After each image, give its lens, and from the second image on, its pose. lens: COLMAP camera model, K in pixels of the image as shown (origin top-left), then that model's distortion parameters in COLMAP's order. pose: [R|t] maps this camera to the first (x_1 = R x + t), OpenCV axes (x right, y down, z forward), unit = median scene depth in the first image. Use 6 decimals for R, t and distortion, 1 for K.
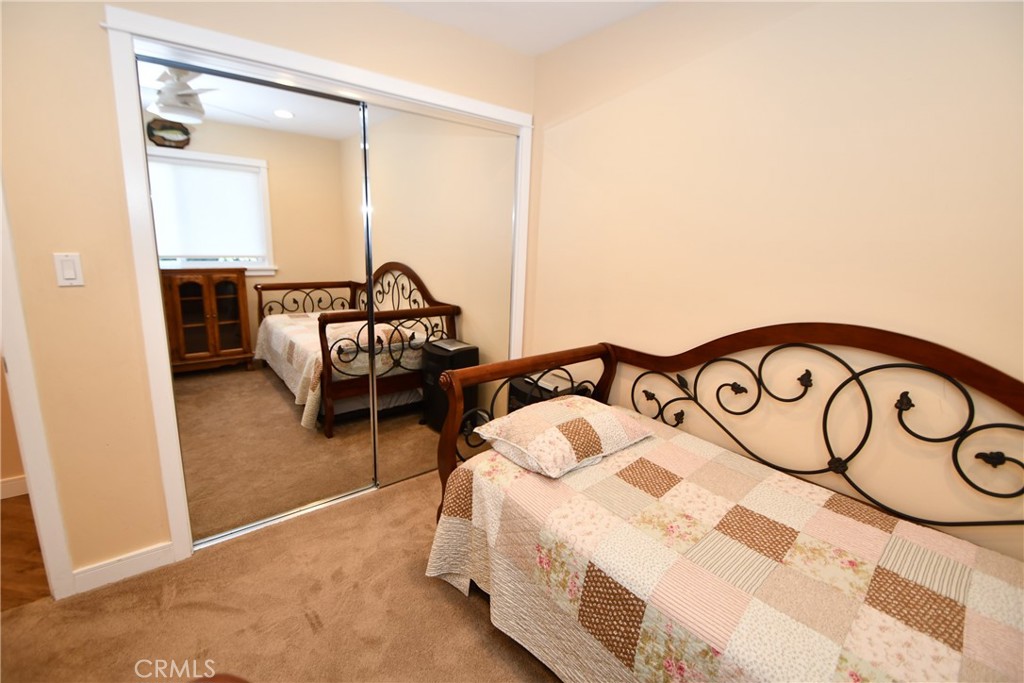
lens RADIAL K [[449.0, 0, 501.4], [0, 449.0, 330.6], [0, 0, 1]] dist [0.011203, -0.015499]
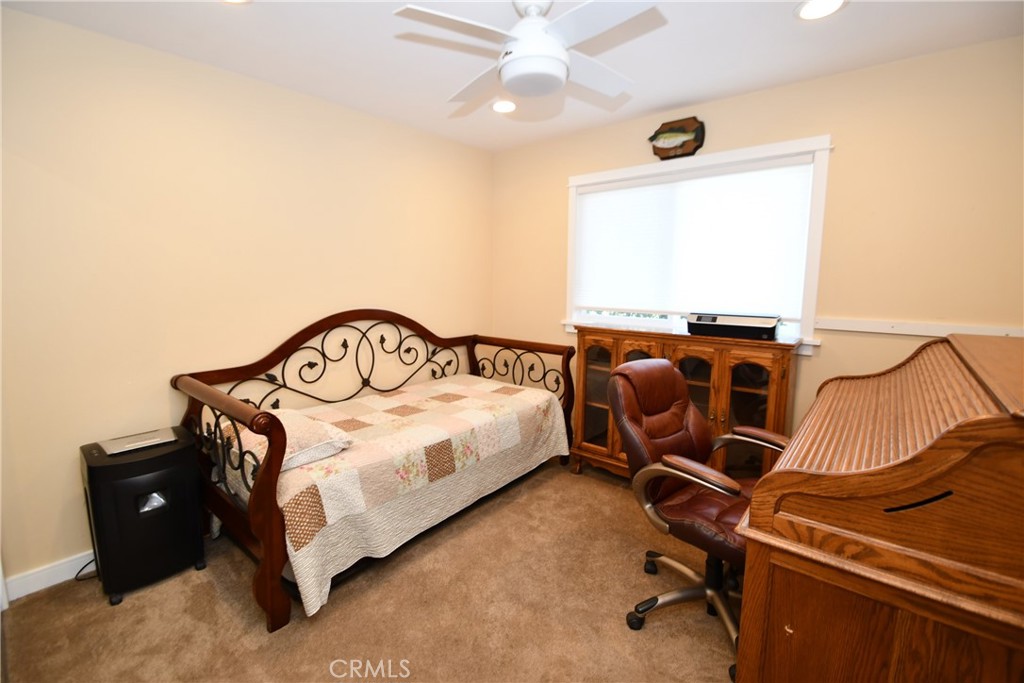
lens RADIAL K [[449.0, 0, 501.4], [0, 449.0, 330.6], [0, 0, 1]] dist [0.011203, -0.015499]
pose [[-0.171126, -0.162733, 0.971717, -1.160252], [0.192381, 0.961762, 0.194945, -0.172605], [-0.966284, 0.220300, -0.133276, 0.635390]]
